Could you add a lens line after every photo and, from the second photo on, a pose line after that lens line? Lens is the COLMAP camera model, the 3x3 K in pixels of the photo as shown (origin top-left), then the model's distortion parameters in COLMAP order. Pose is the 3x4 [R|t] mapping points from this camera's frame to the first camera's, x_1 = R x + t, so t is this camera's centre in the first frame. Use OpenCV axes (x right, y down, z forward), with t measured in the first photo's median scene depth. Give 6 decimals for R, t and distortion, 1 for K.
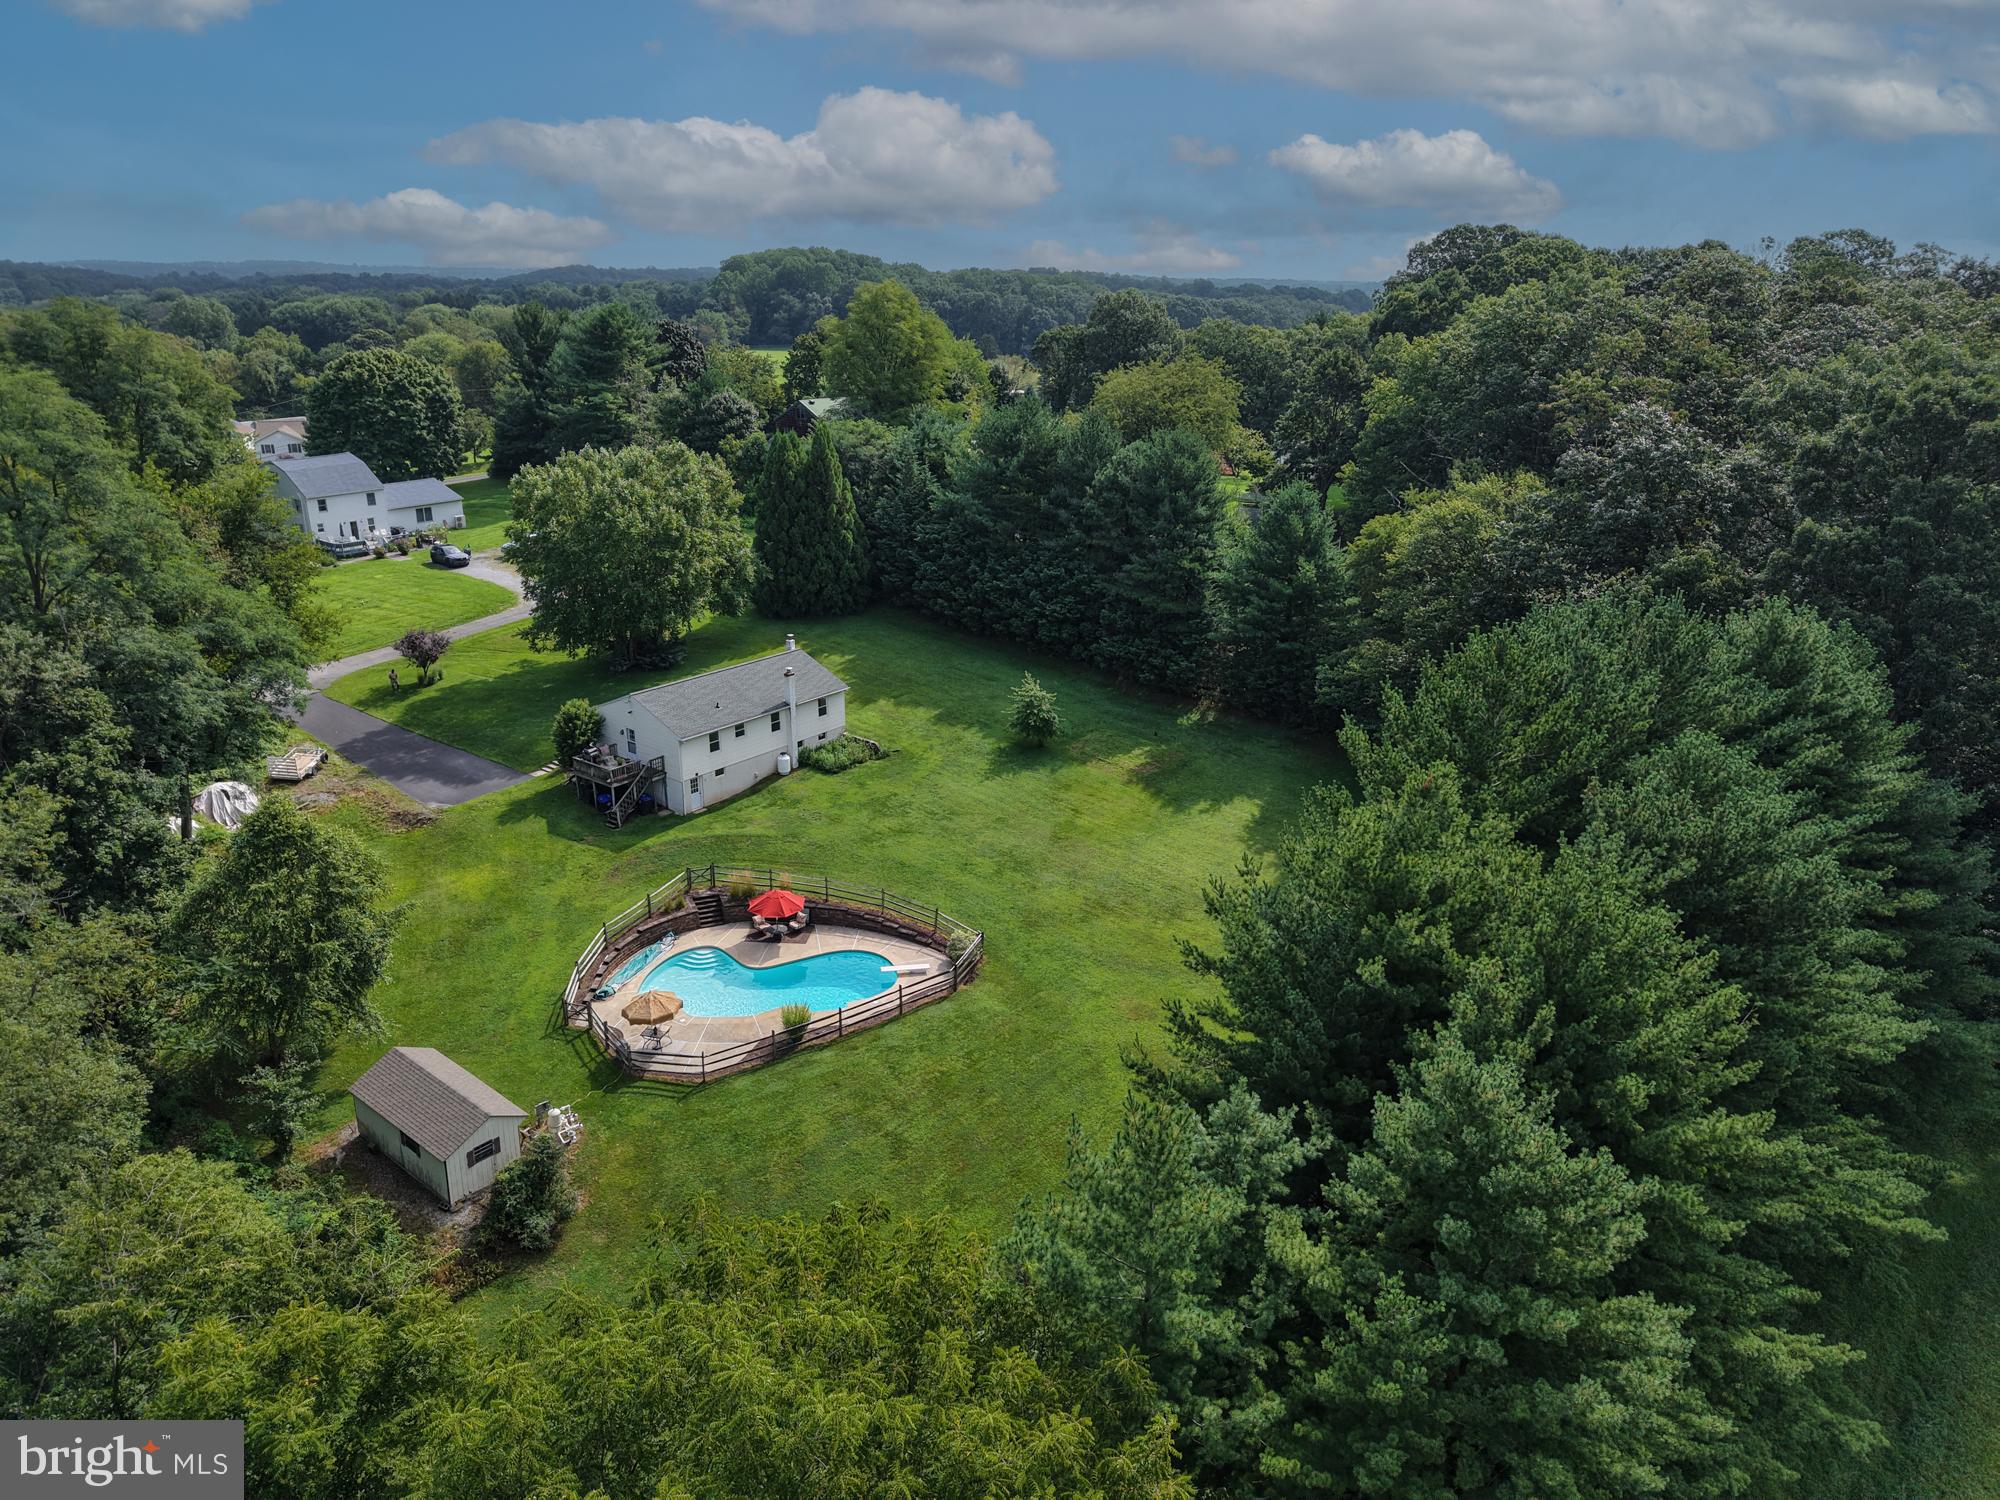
lens RADIAL K [[1323.8, 0, 1009.6], [0, 1323.8, 748.3], [0, 0, 1]] dist [0.038832, -0.042172]
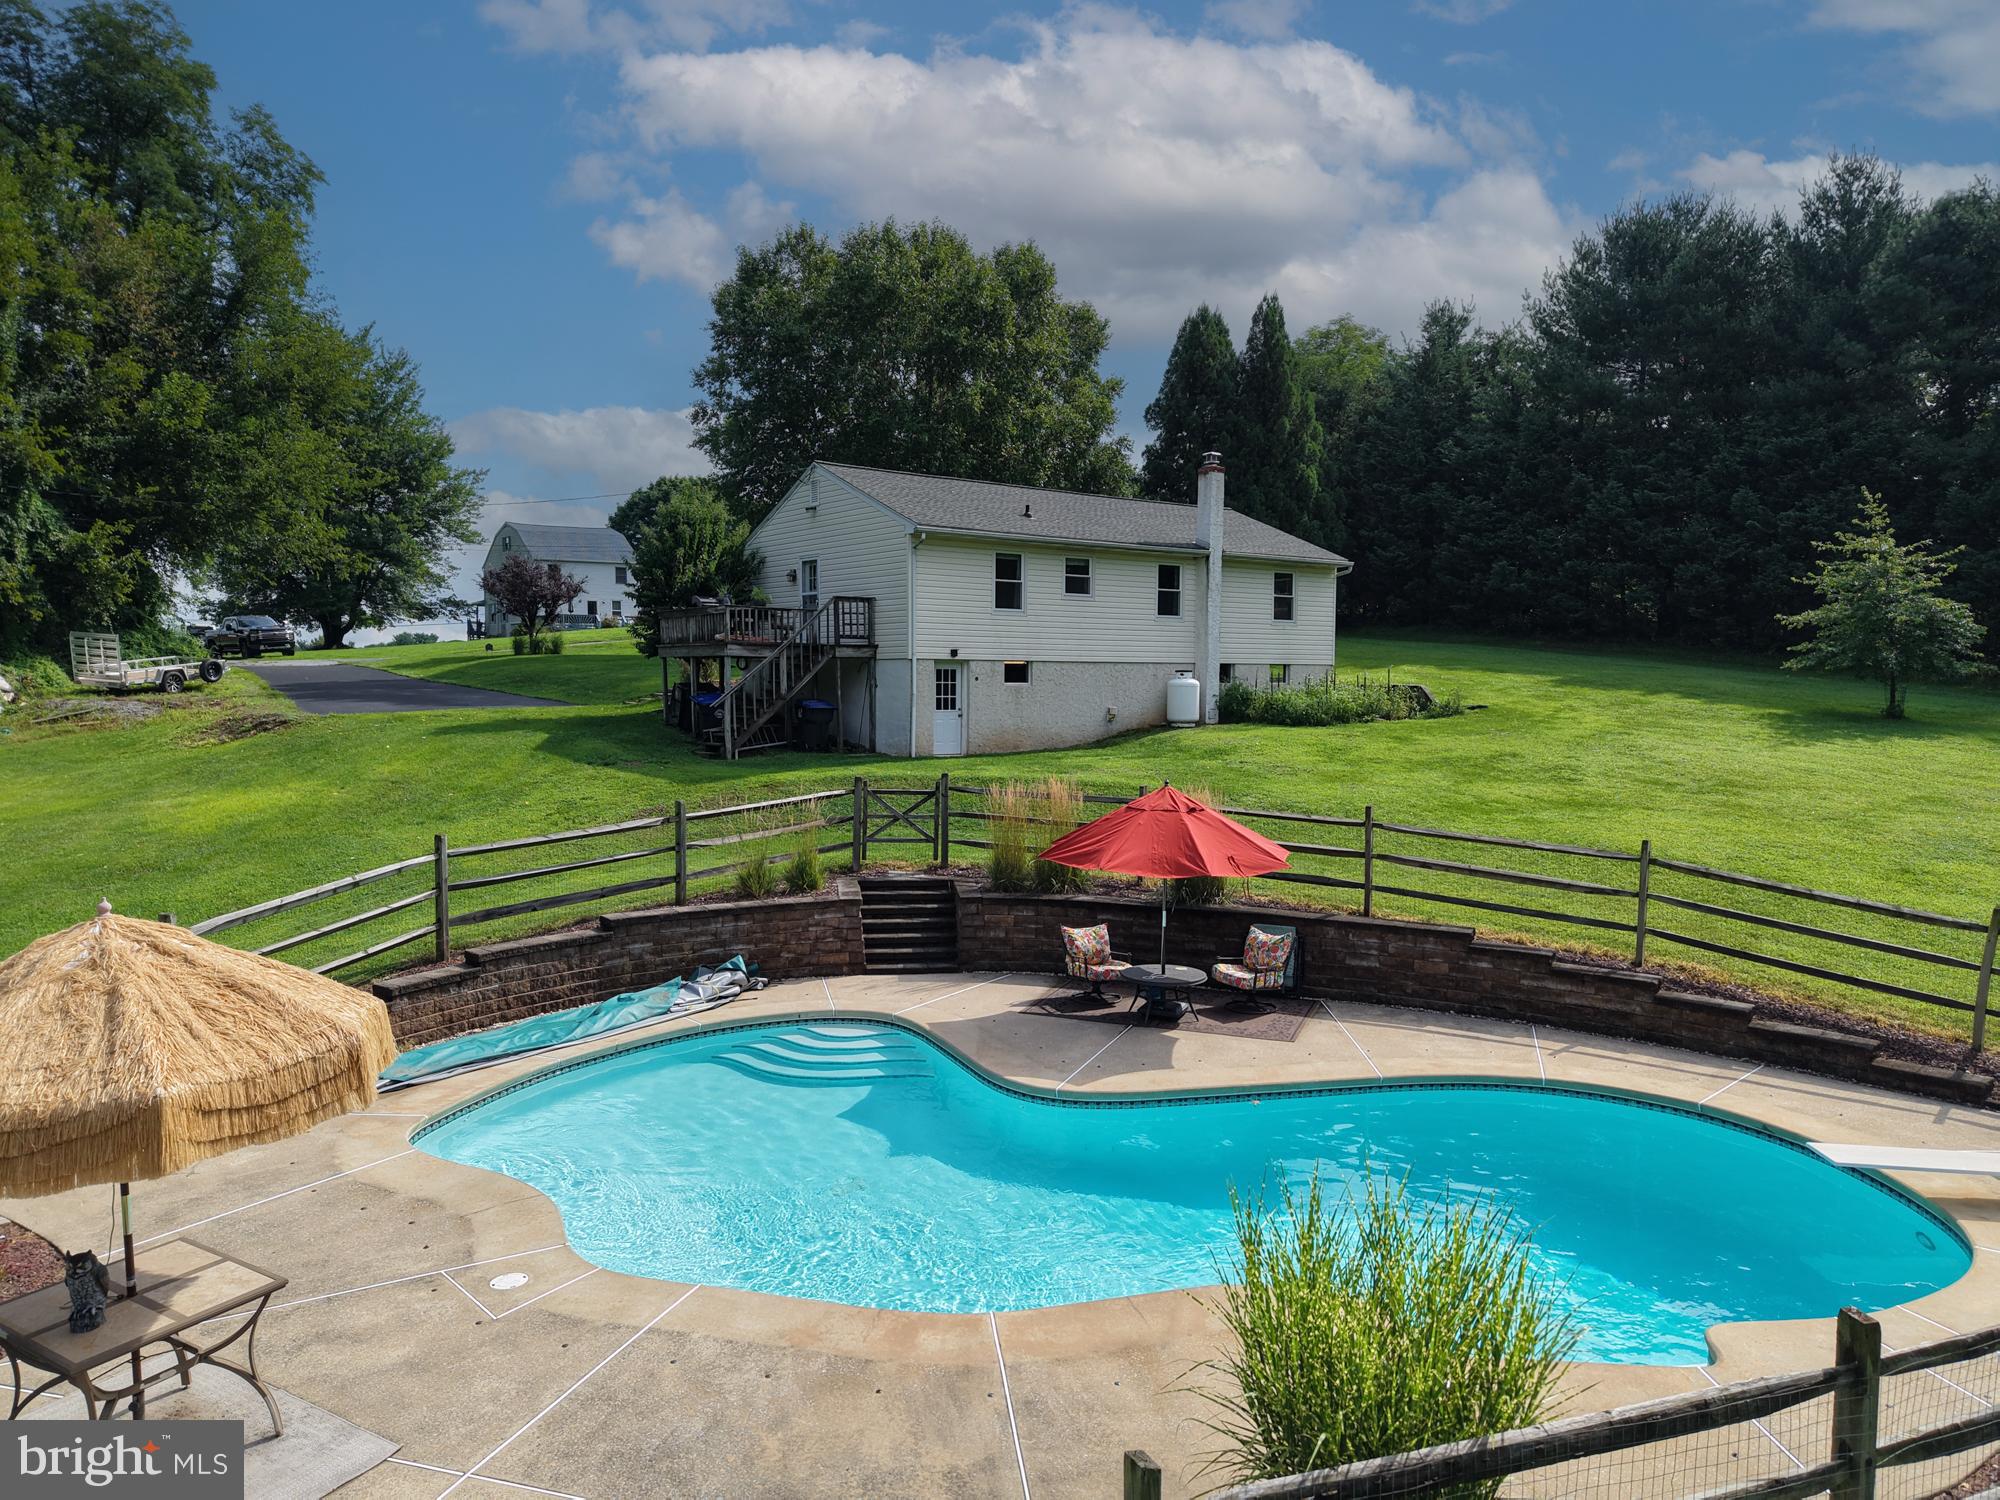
lens RADIAL K [[1323.8, 0, 995.8], [0, 1323.8, 764.5], [0, 0, 1]] dist [0.038832, -0.042172]
pose [[0.960106, 0.018840, -0.278999, -0.116382], [-0.095112, 0.960243, -0.262462, 0.137801], [0.262963, 0.278528, 0.923728, 0.643168]]
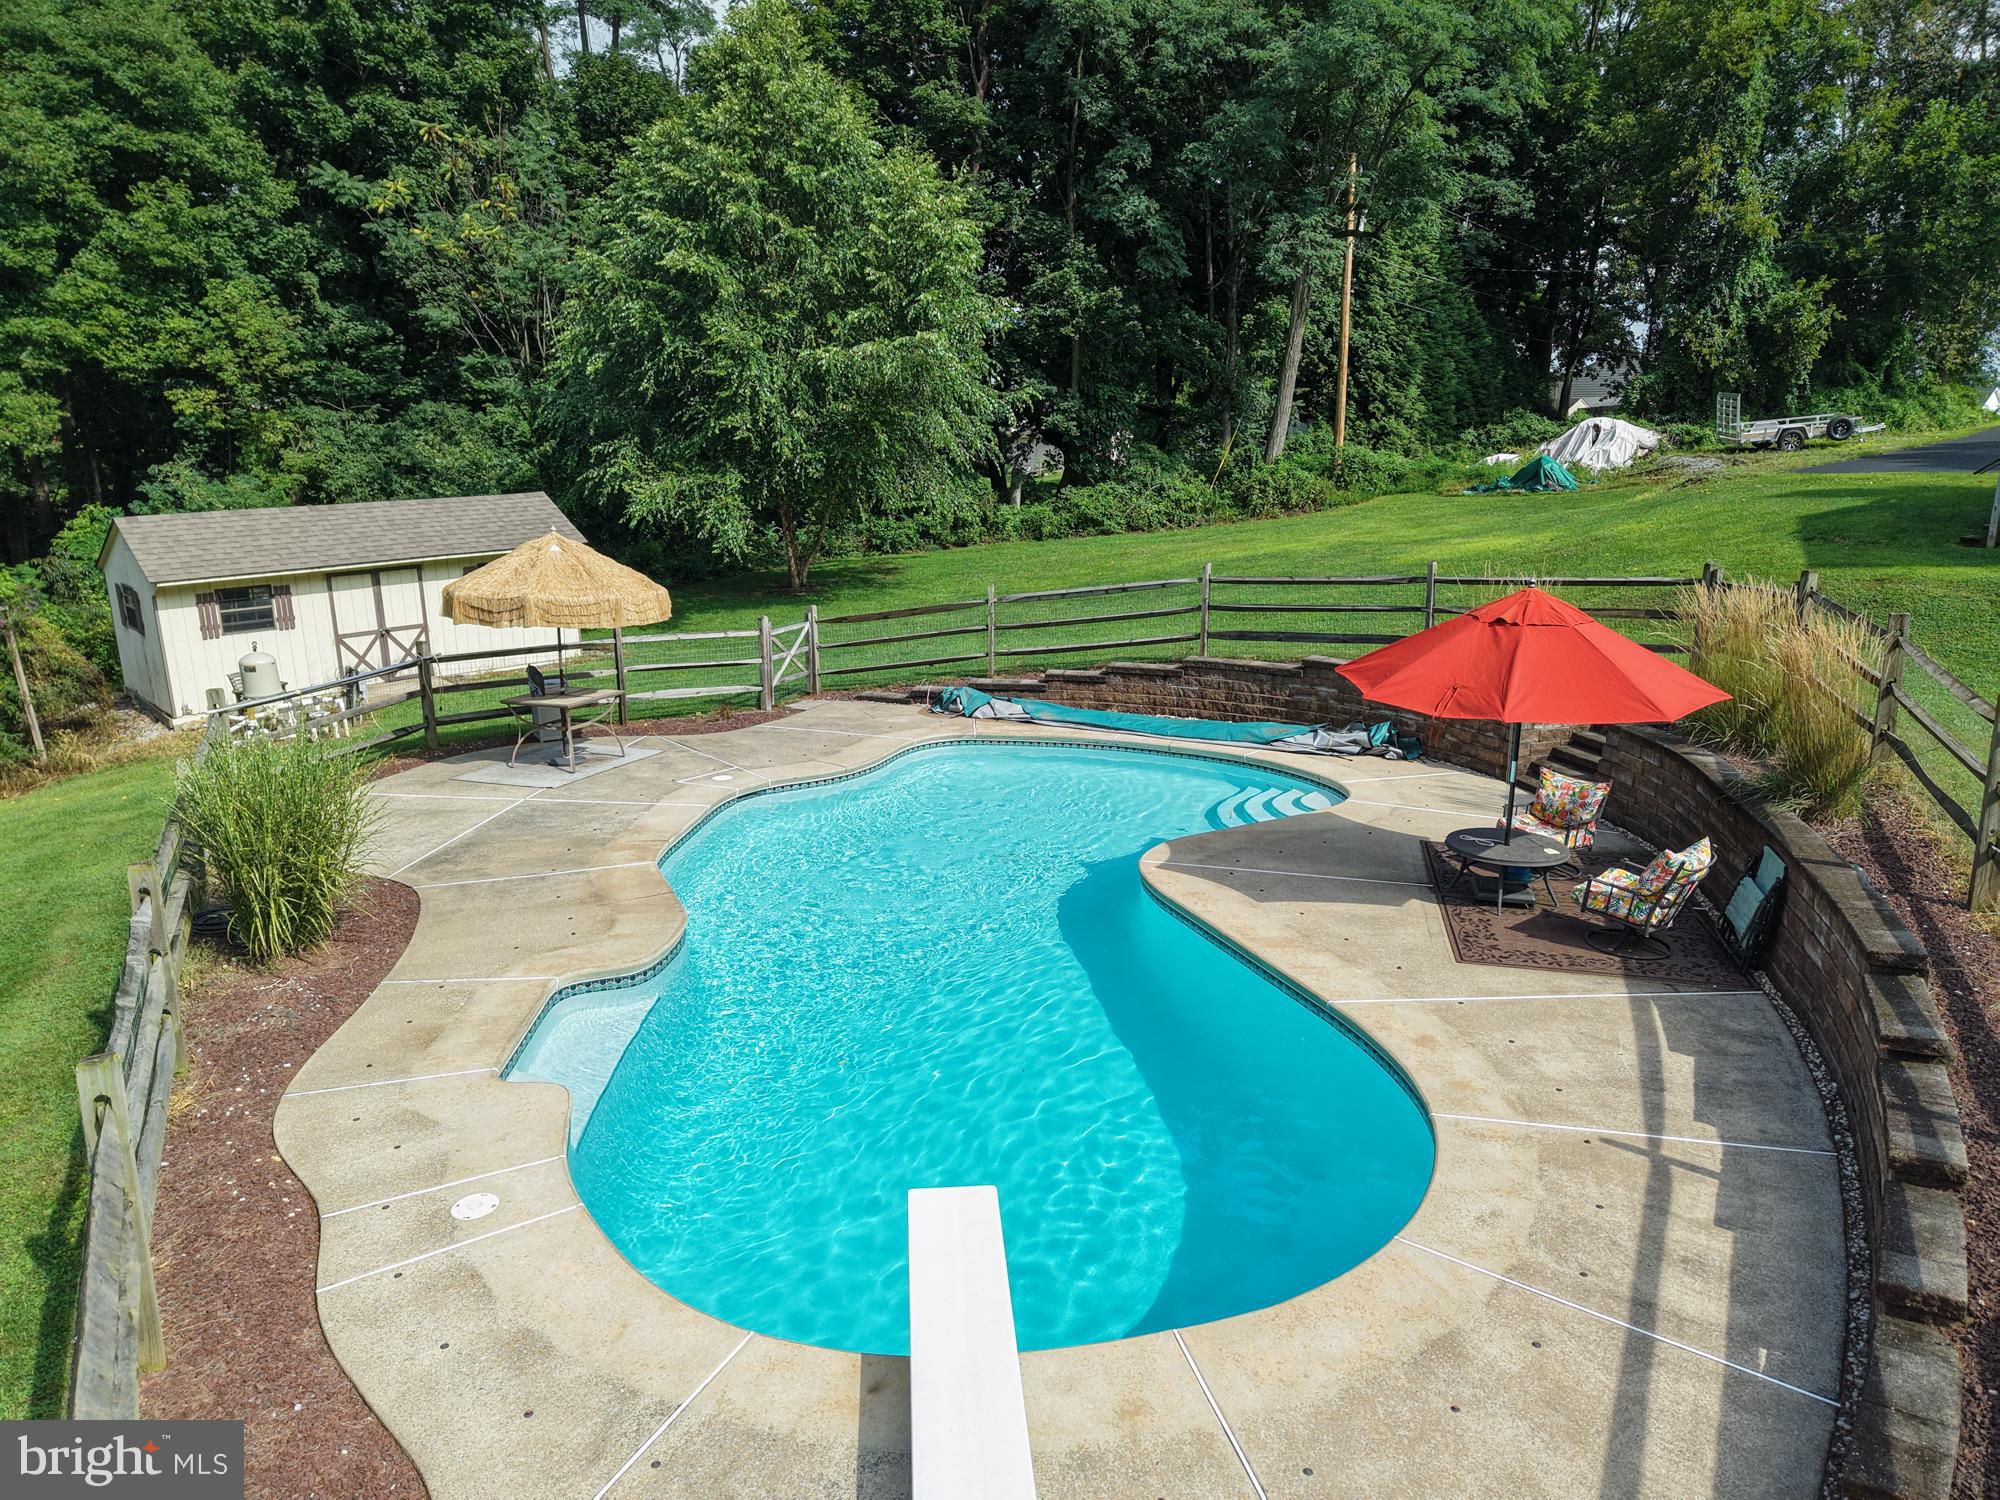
lens RADIAL K [[1323.8, 0, 996.0], [0, 1323.8, 756.5], [0, 0, 1]] dist [0.038832, -0.042172]
pose [[-0.133873, 0.225319, -0.965044, -0.007711], [-0.332026, 0.907328, 0.257903, 0.088427], [0.933722, 0.354946, -0.046655, 0.788474]]
